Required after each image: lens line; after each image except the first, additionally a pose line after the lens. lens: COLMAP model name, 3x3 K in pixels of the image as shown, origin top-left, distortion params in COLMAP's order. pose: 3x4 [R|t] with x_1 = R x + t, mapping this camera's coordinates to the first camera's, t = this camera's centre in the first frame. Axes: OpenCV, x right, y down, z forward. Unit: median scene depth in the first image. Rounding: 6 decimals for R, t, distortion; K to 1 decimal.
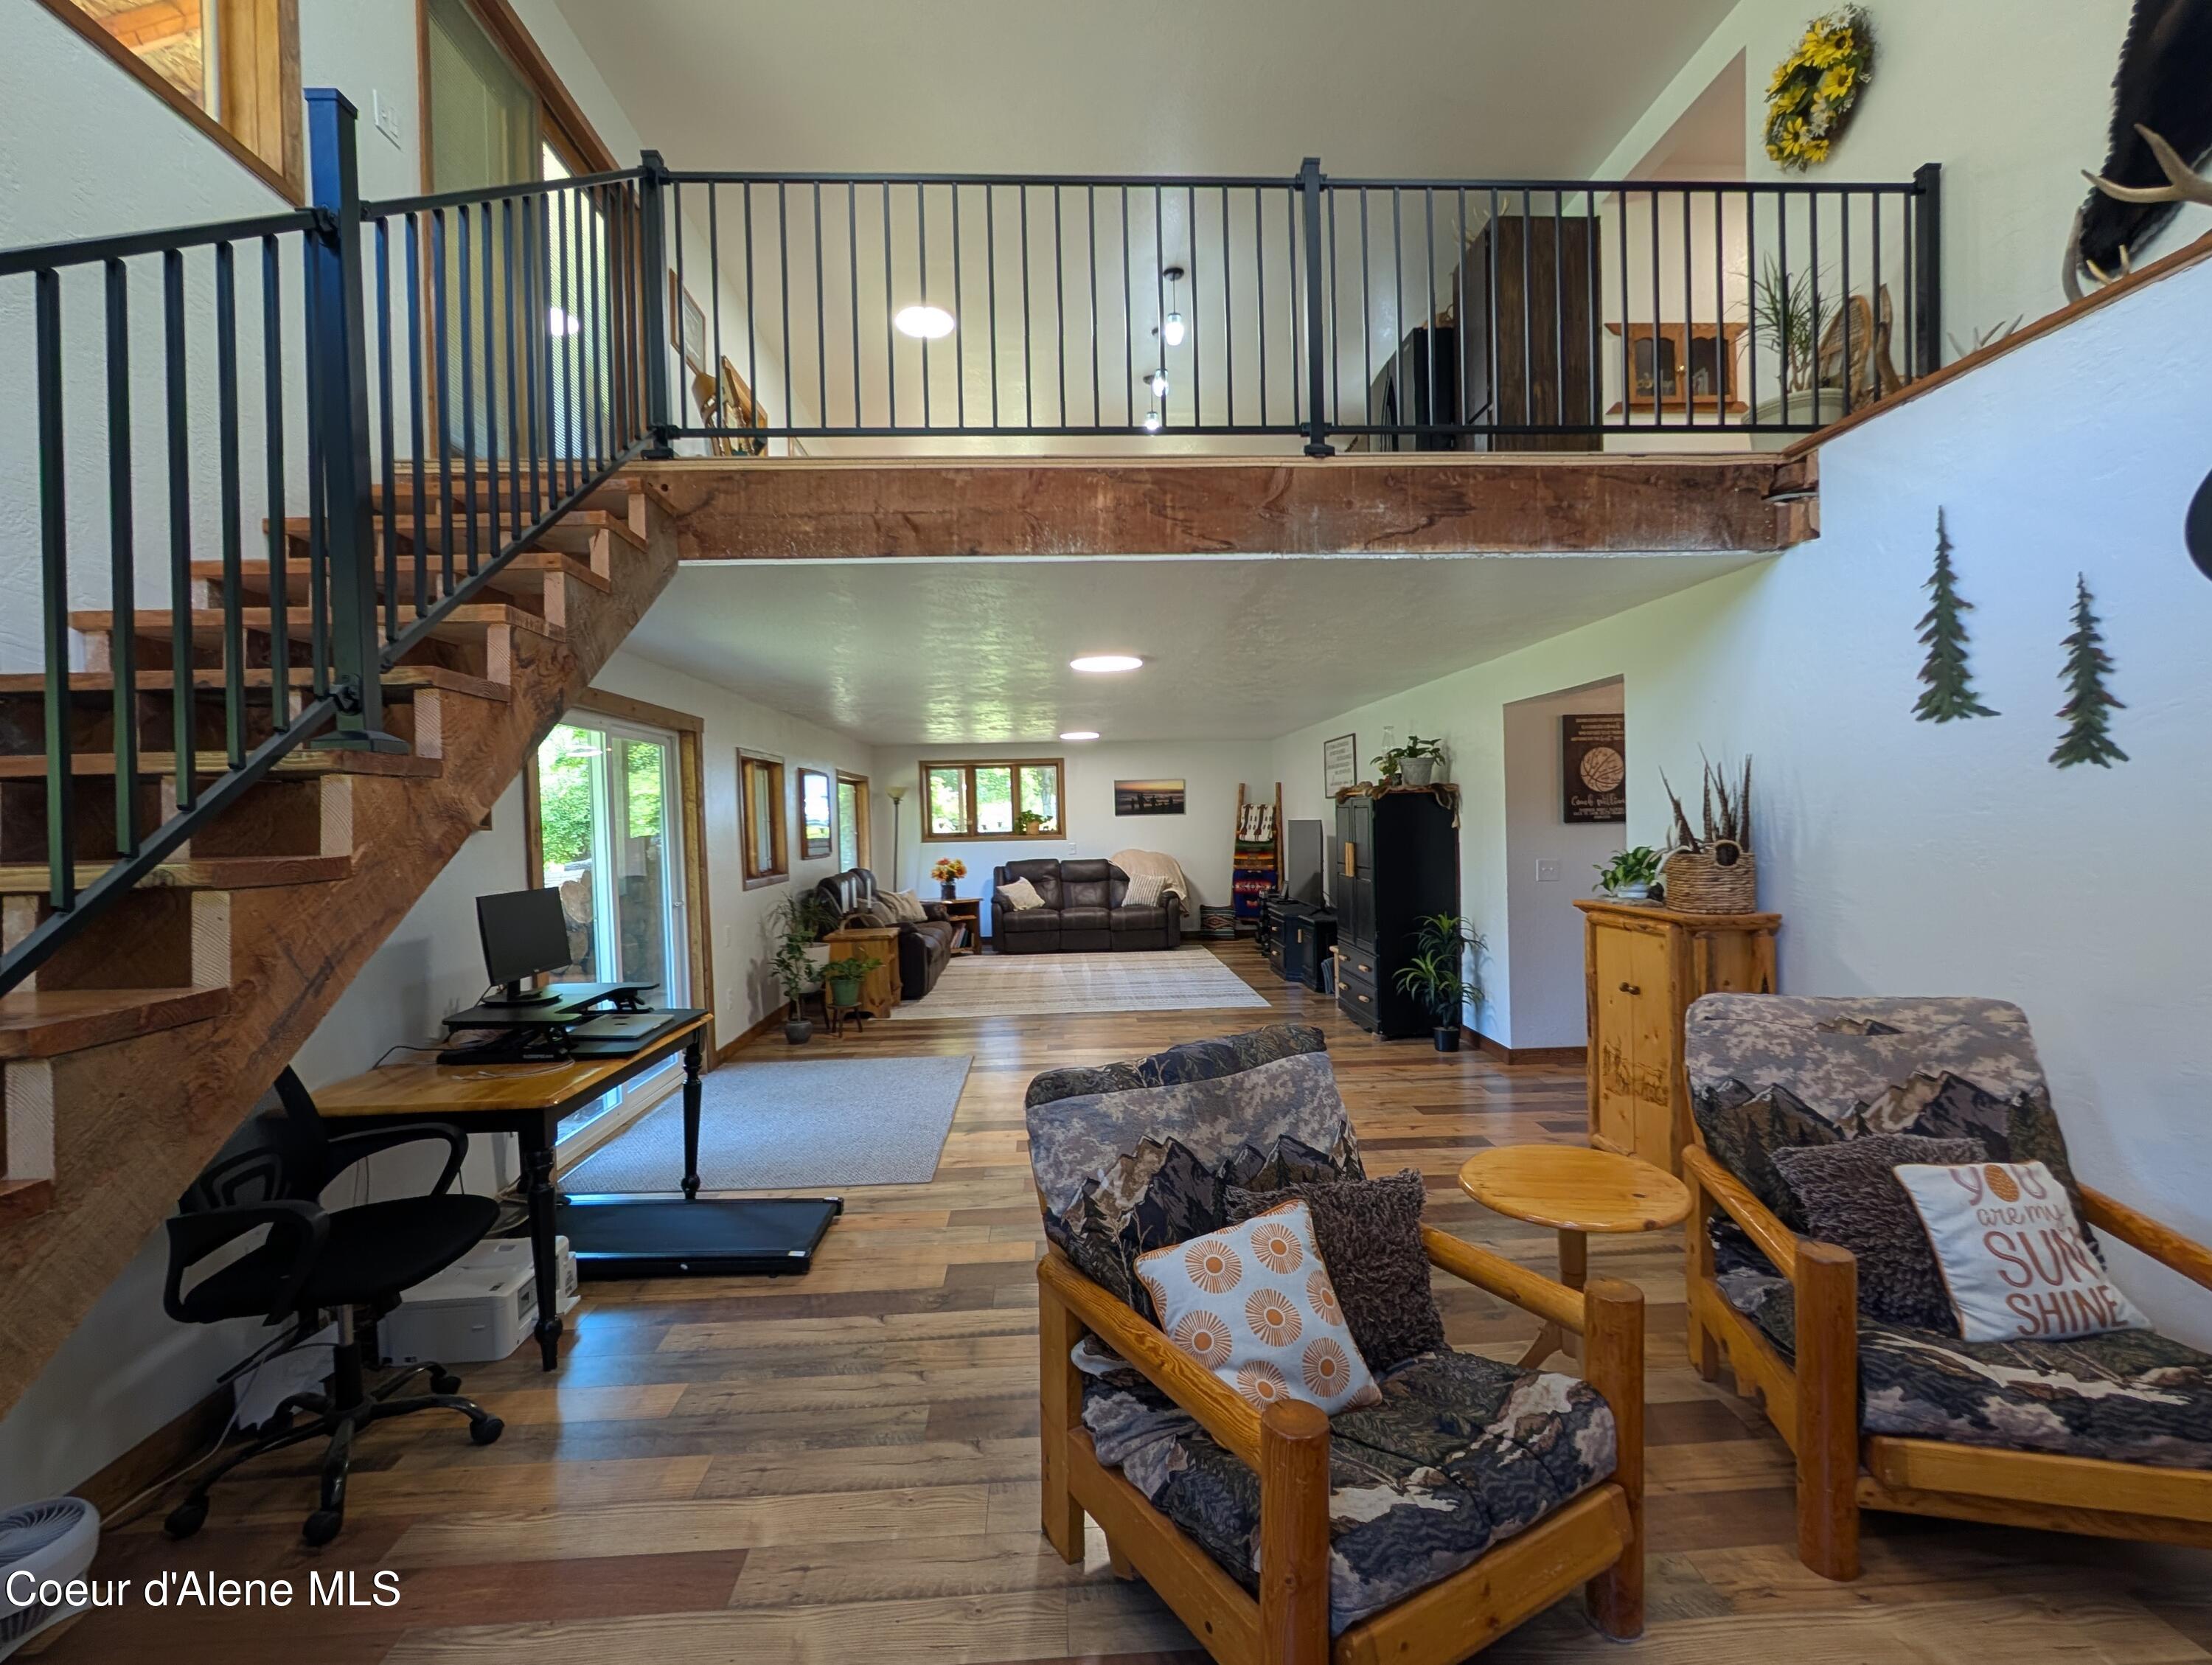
lens RADIAL K [[831.5, 0, 1132.0], [0, 831.5, 840.7], [0, 0, 1]] dist [-0.001304, -0.000098]
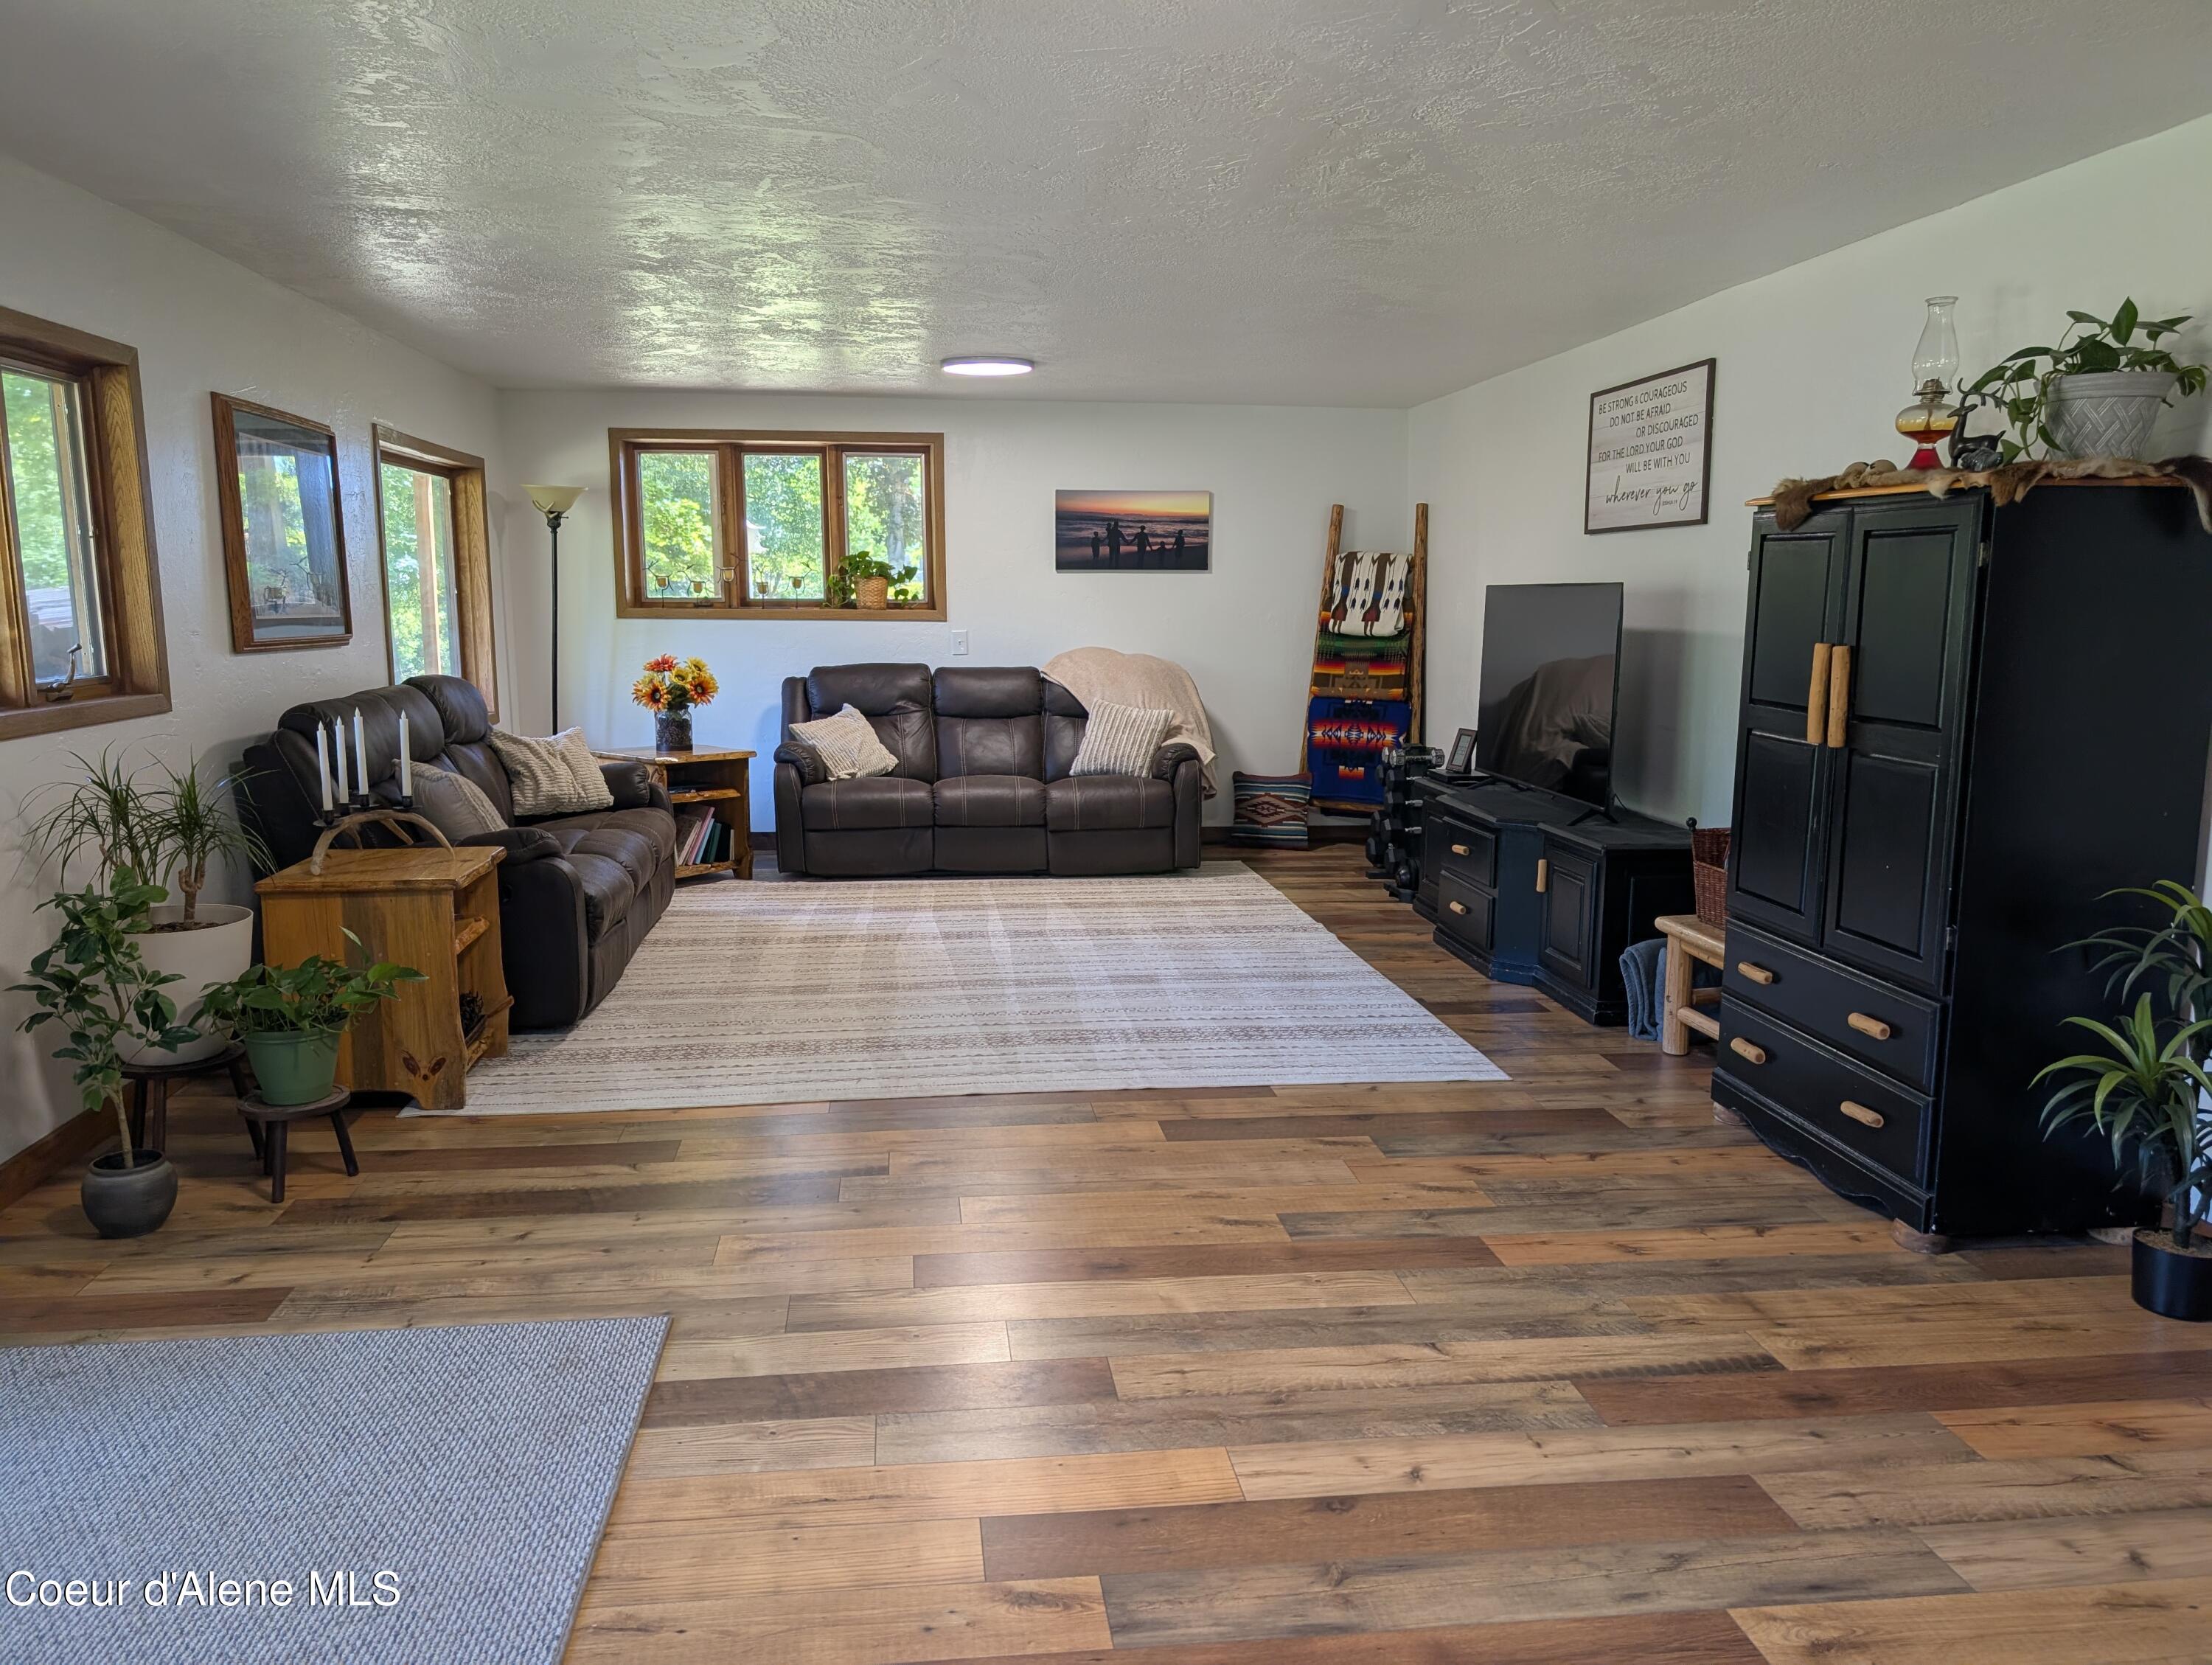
lens RADIAL K [[1585.8, 0, 1106.0], [0, 1585.8, 832.5], [0, 0, 1]] dist [0.079730, -0.117242]
pose [[0.999325, 0.021665, 0.029674, -0.018340], [-0.025246, 0.991687, 0.126175, 0.001483], [-0.026694, -0.126839, 0.991564, 0.150661]]
